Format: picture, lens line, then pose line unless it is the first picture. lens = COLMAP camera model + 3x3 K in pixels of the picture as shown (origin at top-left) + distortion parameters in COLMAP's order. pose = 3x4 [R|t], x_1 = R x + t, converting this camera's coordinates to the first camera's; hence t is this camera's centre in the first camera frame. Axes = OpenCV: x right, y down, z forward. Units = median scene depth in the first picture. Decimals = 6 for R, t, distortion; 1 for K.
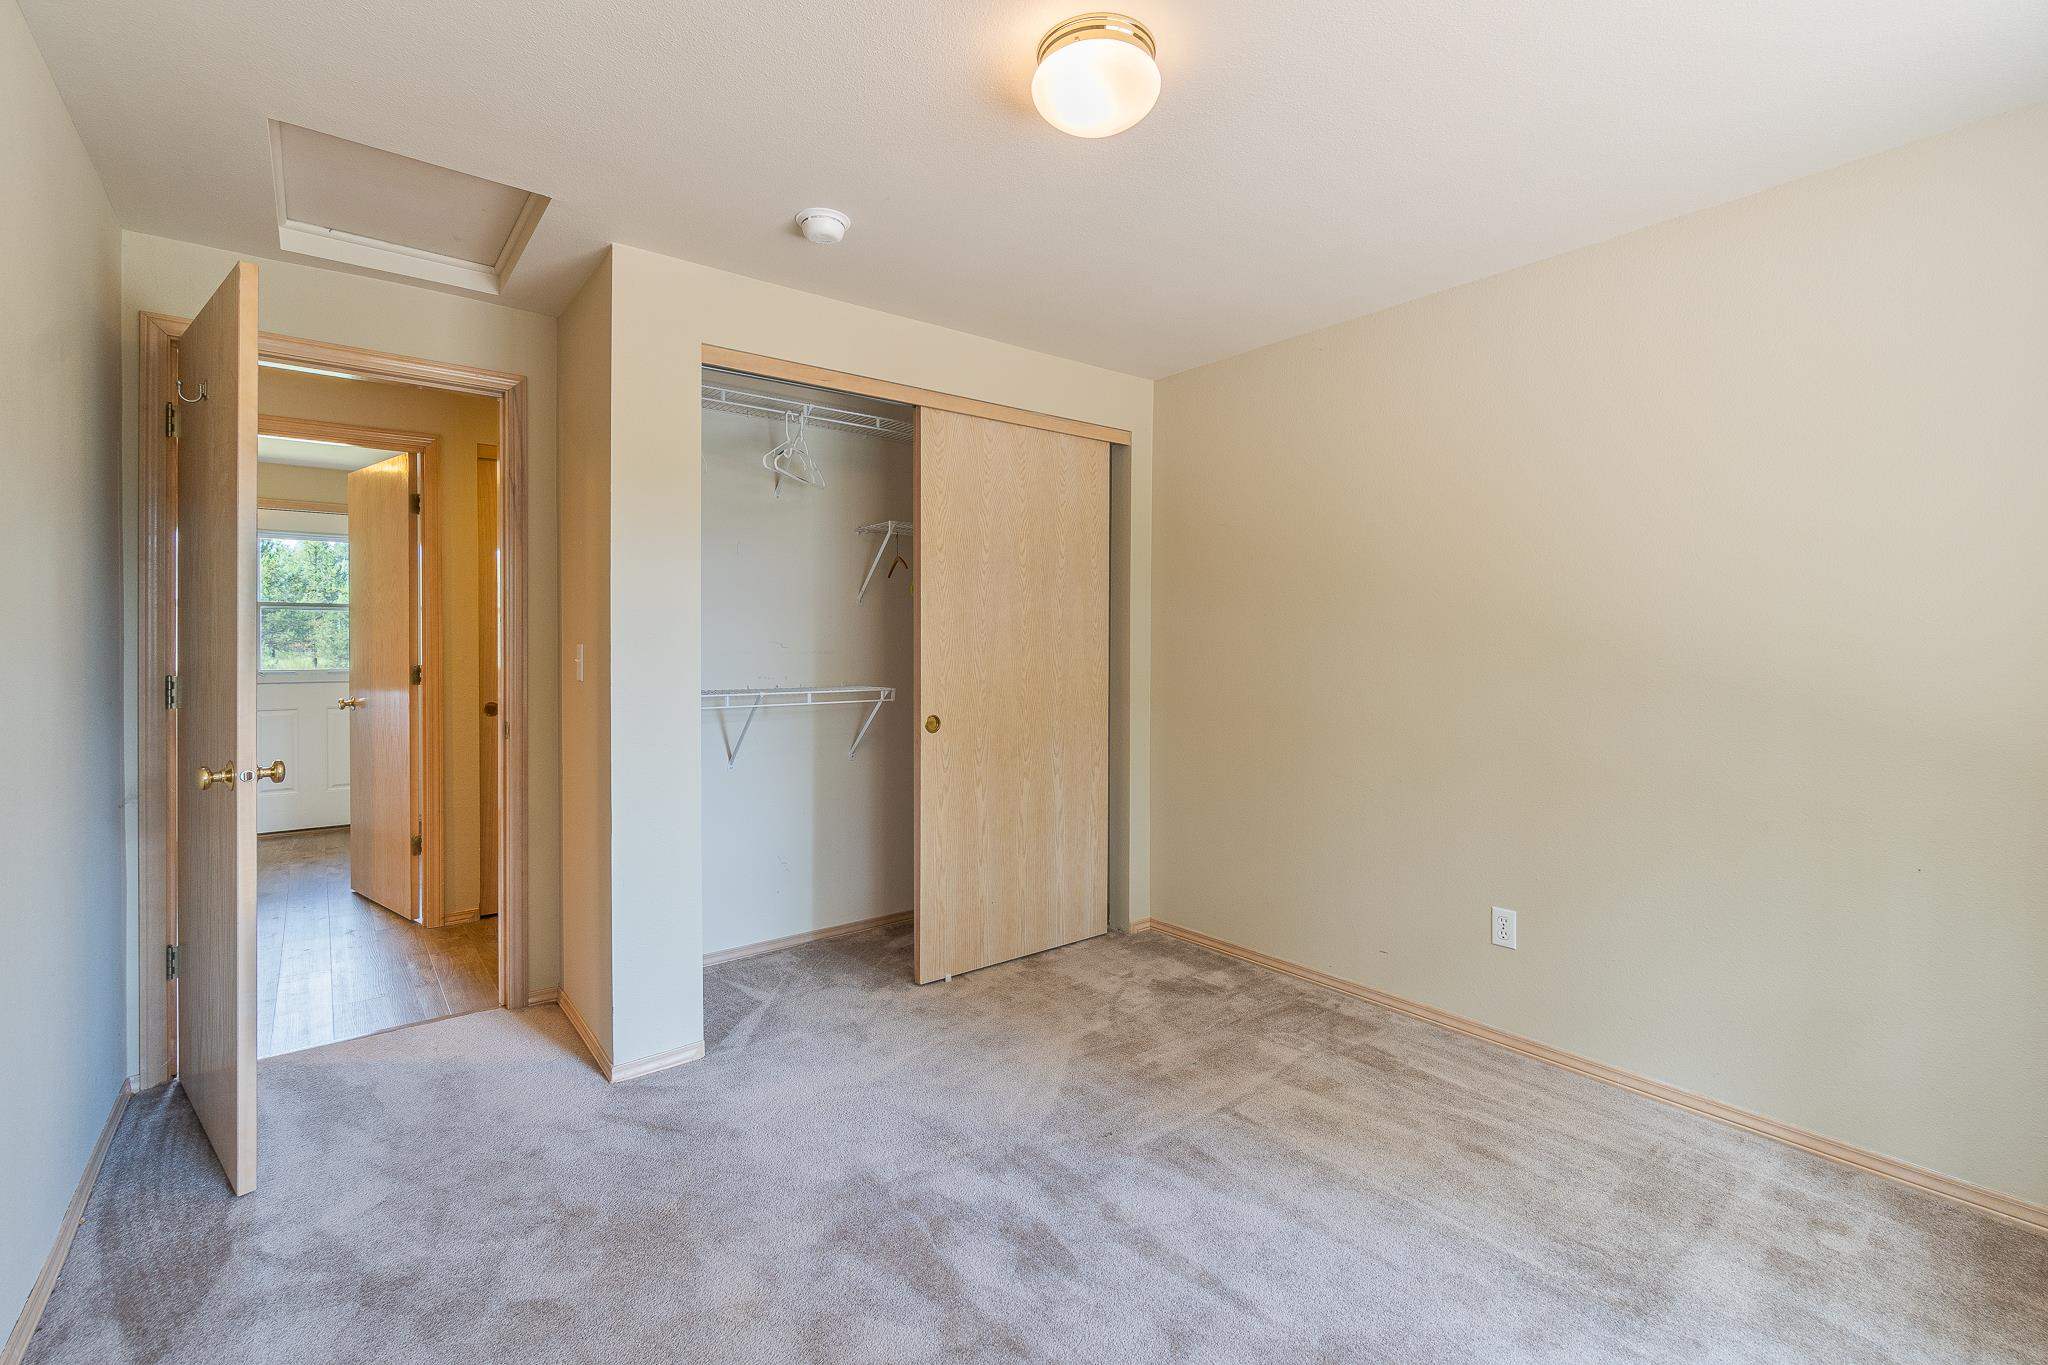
lens RADIAL K [[894.0, 0, 1018.8], [0, 894.0, 666.2], [0, 0, 1]] dist [0.000013, -0.000151]
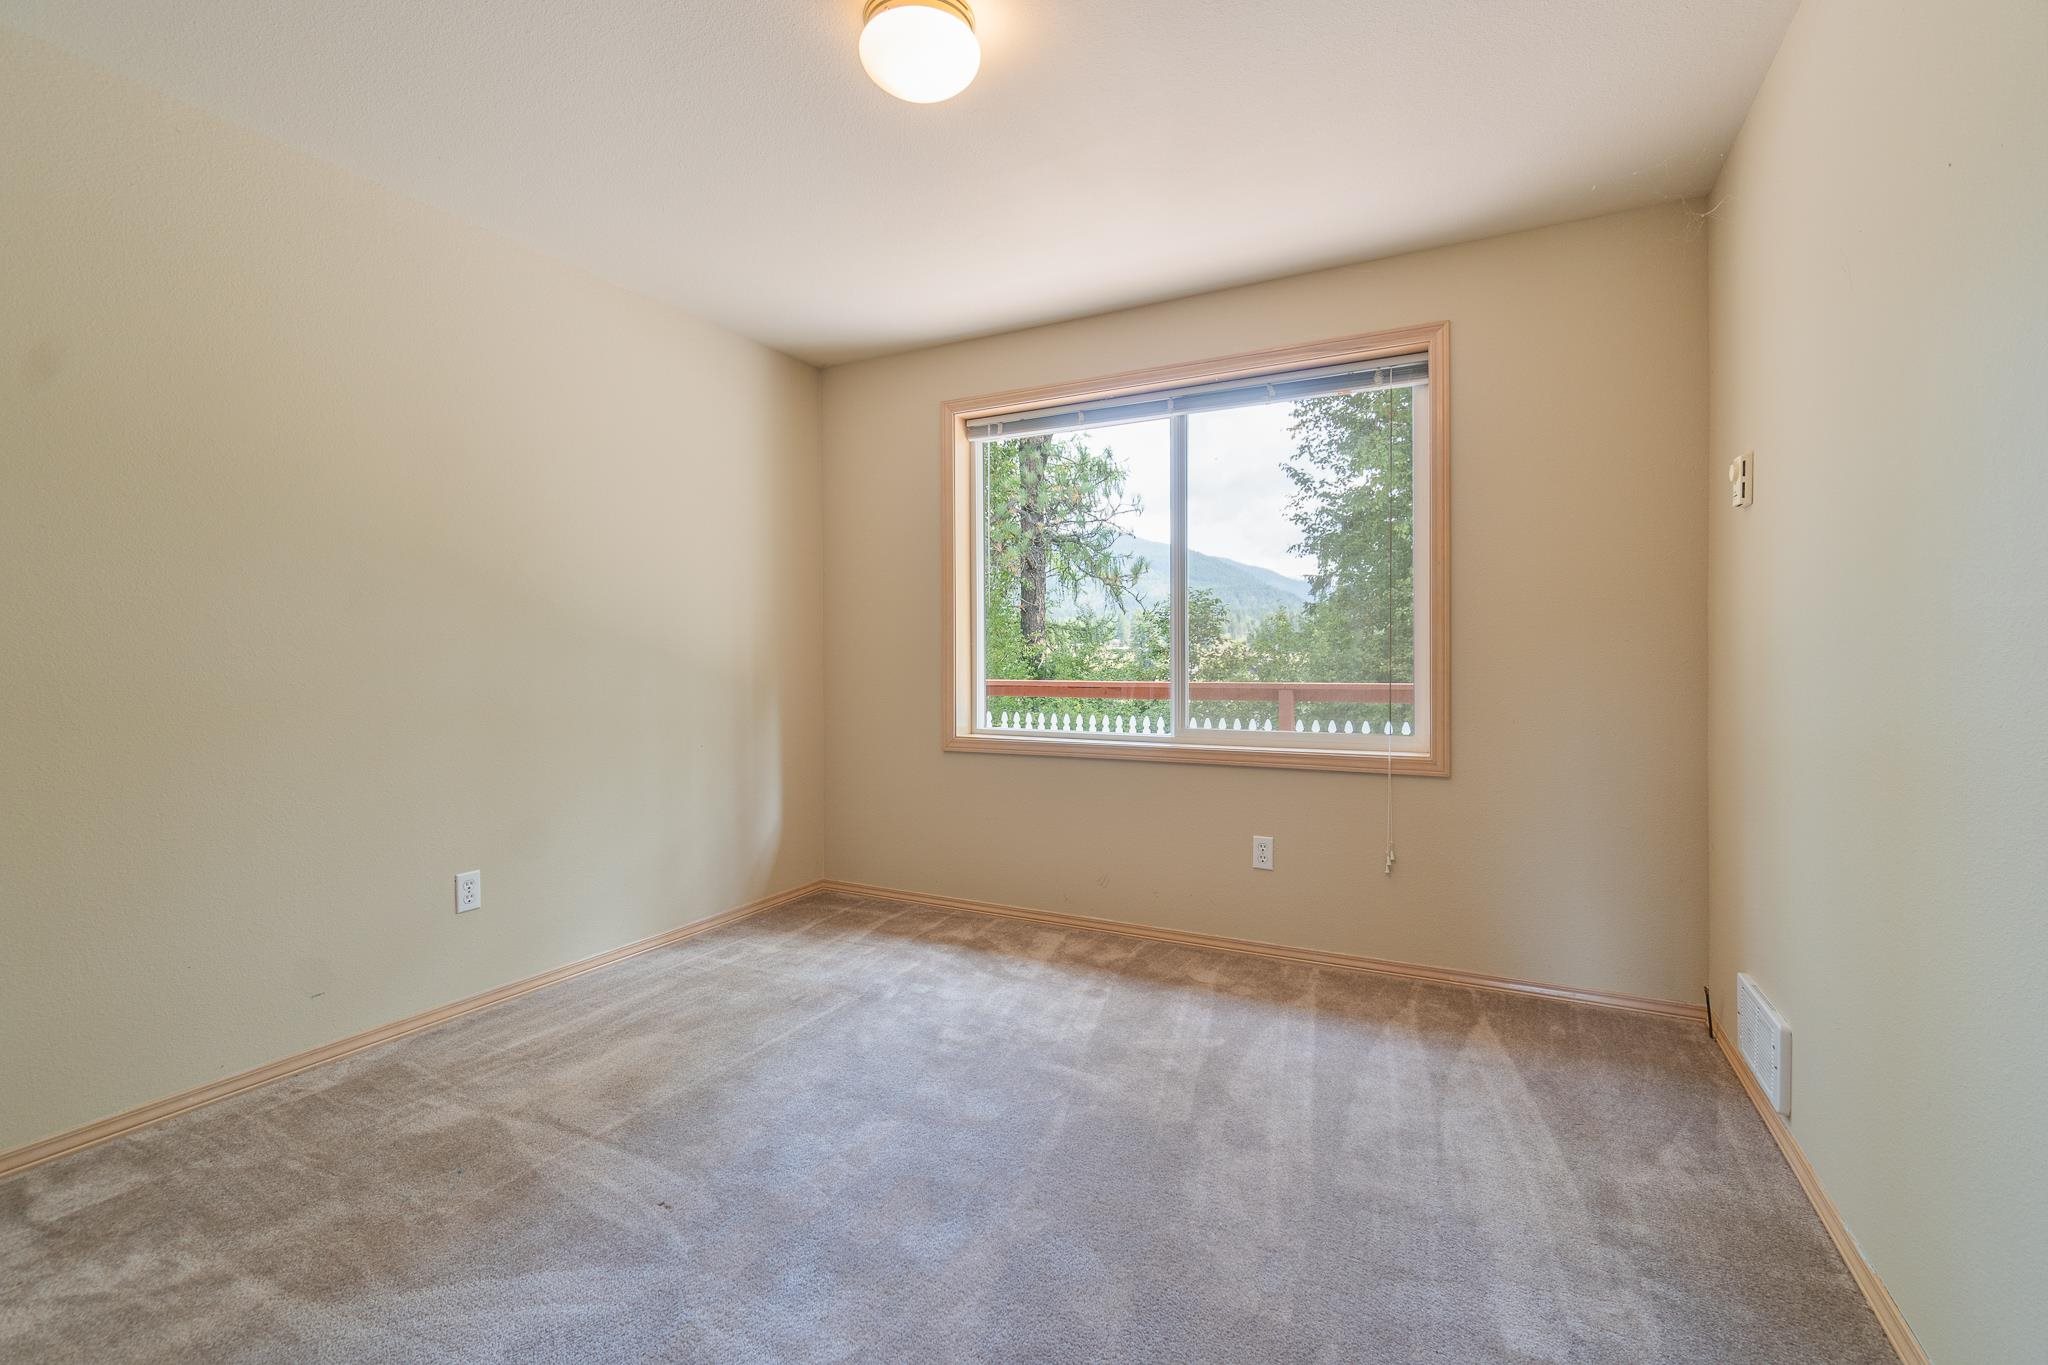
lens RADIAL K [[894.0, 0, 1018.8], [0, 894.0, 666.2], [0, 0, 1]] dist [0.000013, -0.000151]
pose [[-0.407614, -0.011264, 0.913085, -0.611457], [0.019663, 0.999584, 0.021109, 0.034119], [-0.912943, 0.026558, -0.407223, 0.845873]]
